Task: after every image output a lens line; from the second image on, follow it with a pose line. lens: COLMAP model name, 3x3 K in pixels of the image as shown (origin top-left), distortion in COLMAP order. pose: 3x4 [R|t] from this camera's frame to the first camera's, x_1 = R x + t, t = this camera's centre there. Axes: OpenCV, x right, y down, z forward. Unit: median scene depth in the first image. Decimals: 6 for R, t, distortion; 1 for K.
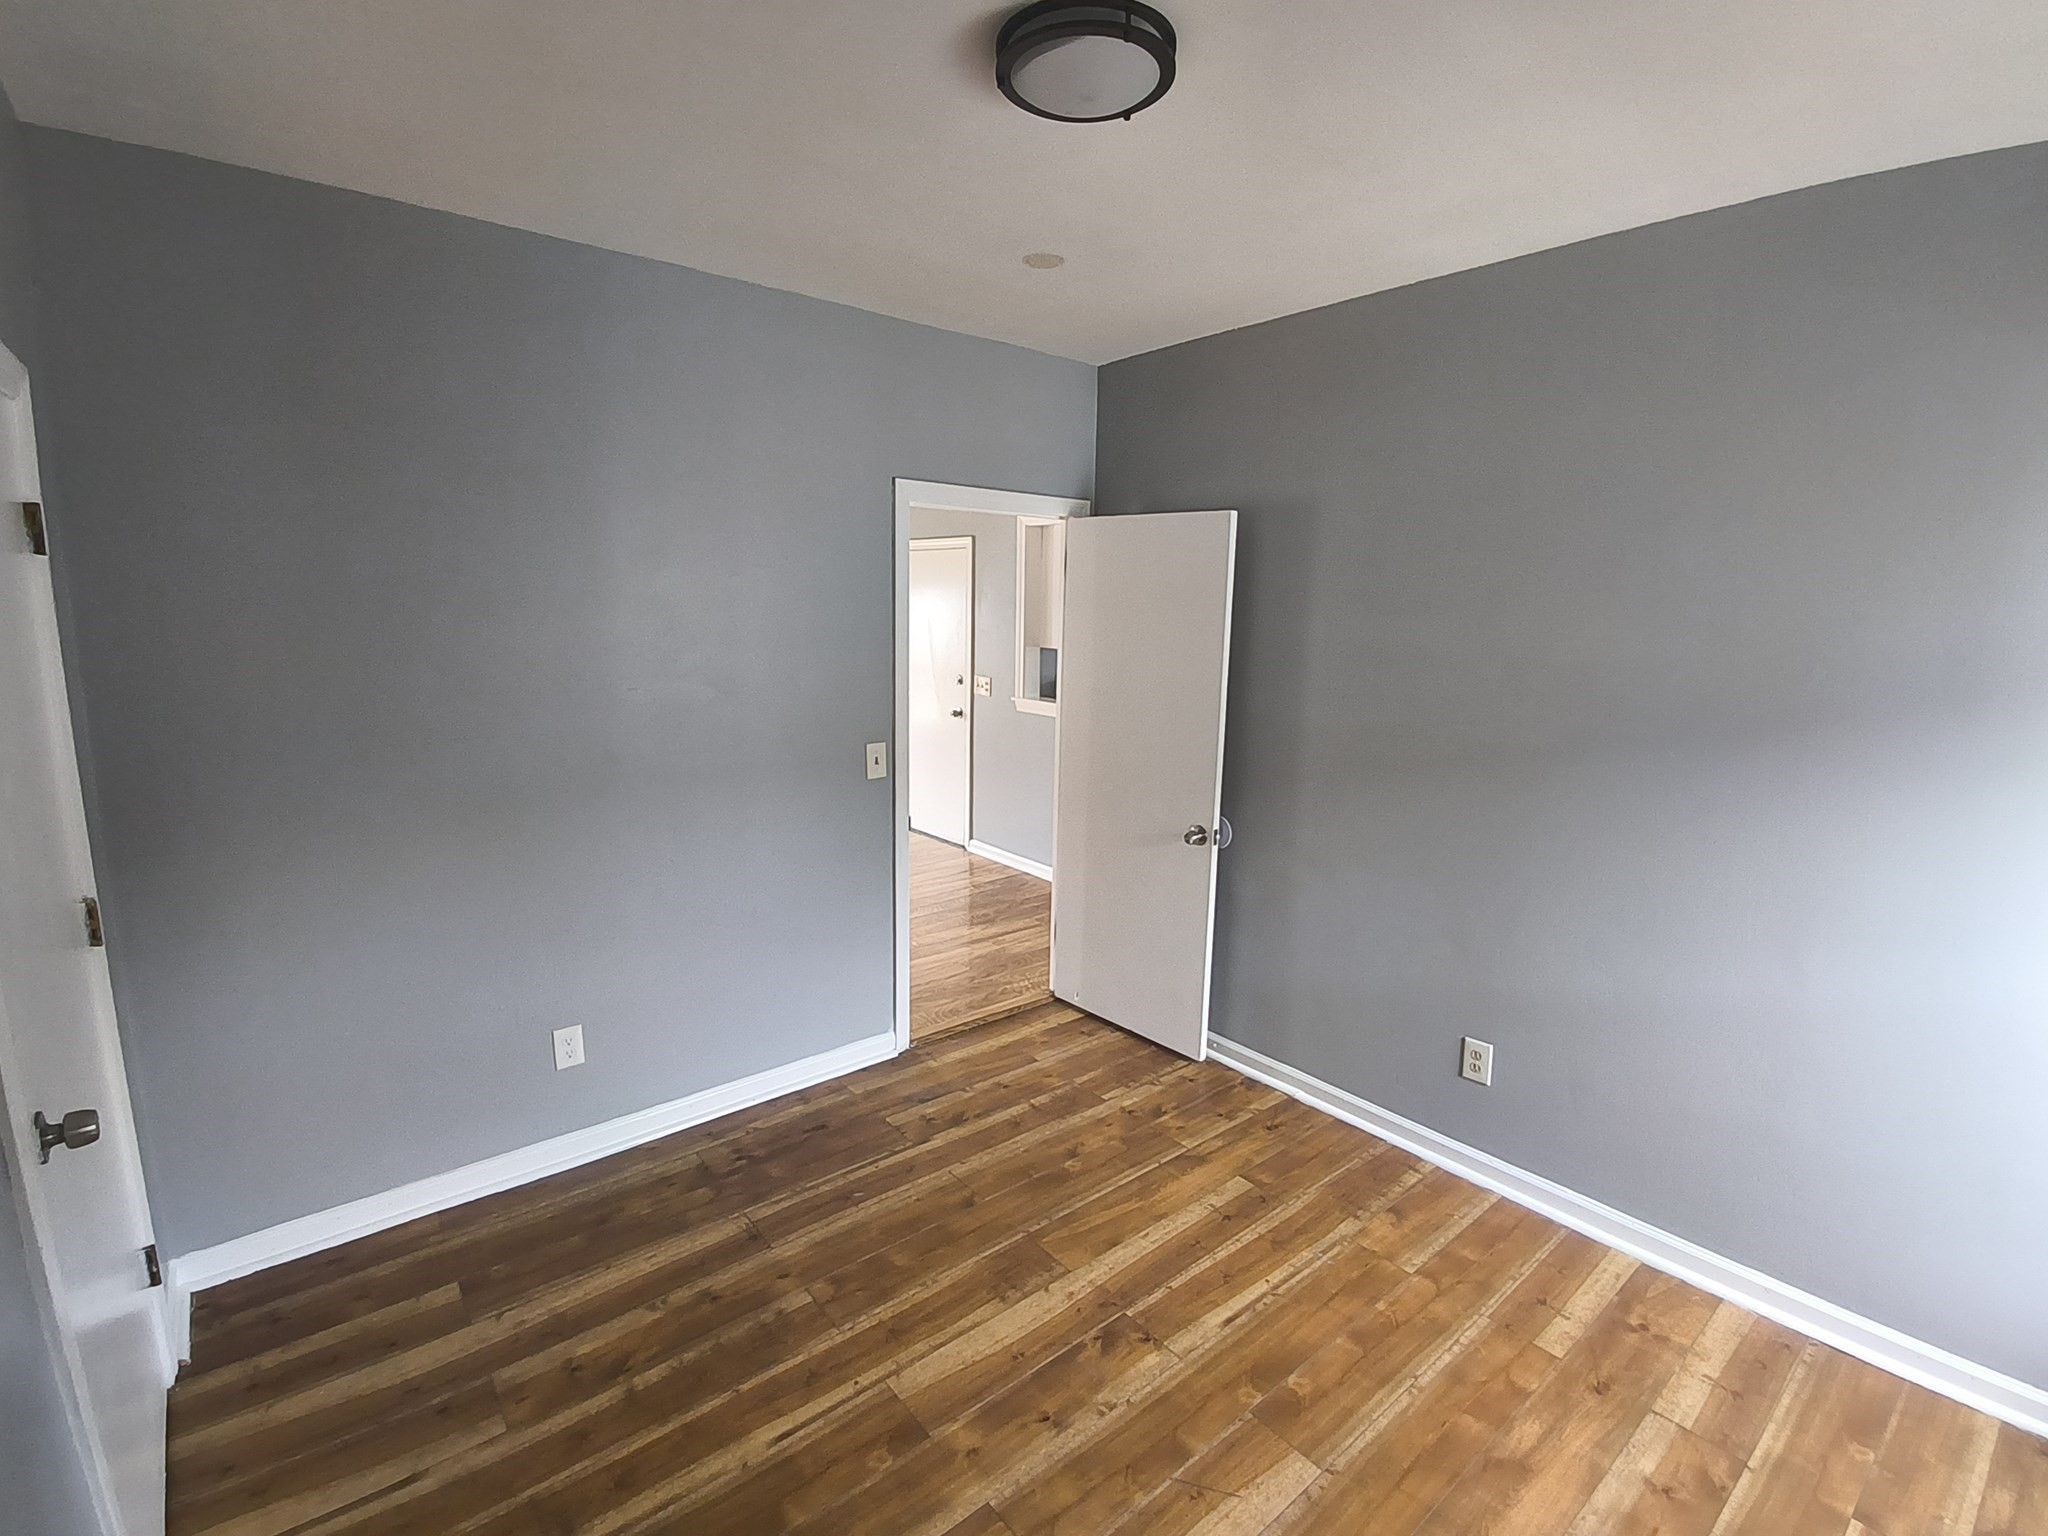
lens RADIAL K [[945.0, 0, 1019.1], [0, 945.0, 765.4], [0, 0, 1]] dist [-0.009419, -0.006014]
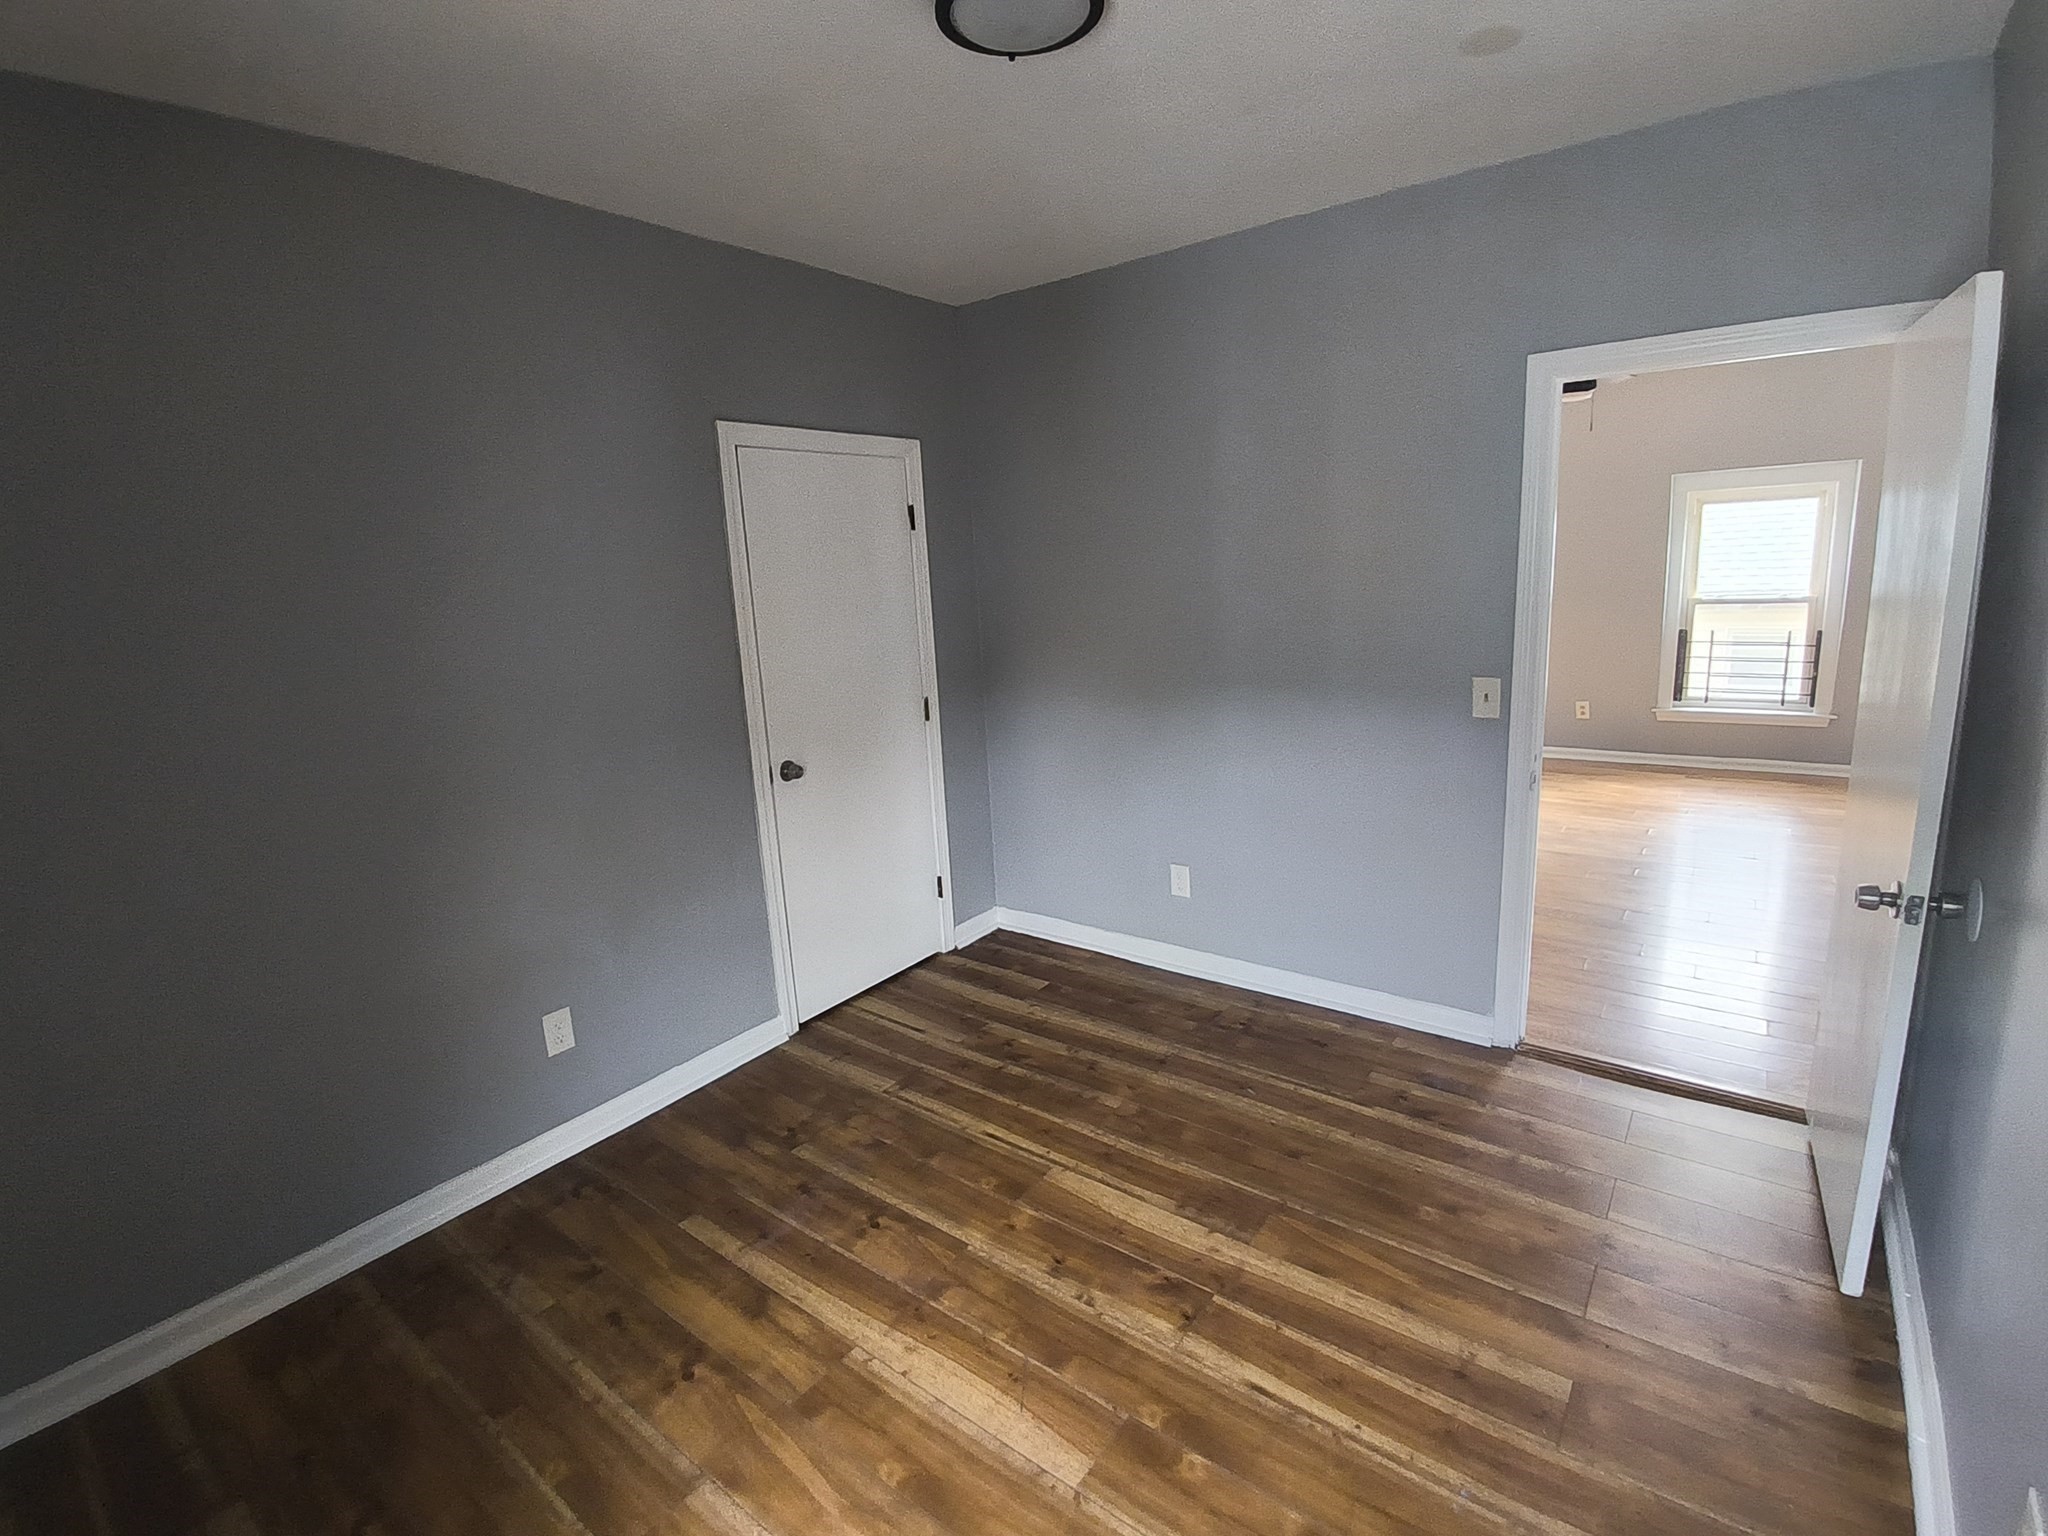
lens RADIAL K [[945.0, 0, 1023.4], [0, 945.0, 770.6], [0, 0, 1]] dist [-0.009419, -0.006014]
pose [[0.223041, 0.177137, -0.958580, 0.853017], [-0.115394, 0.981235, 0.154474, -0.033577], [0.967955, 0.076160, 0.239296, 0.566016]]
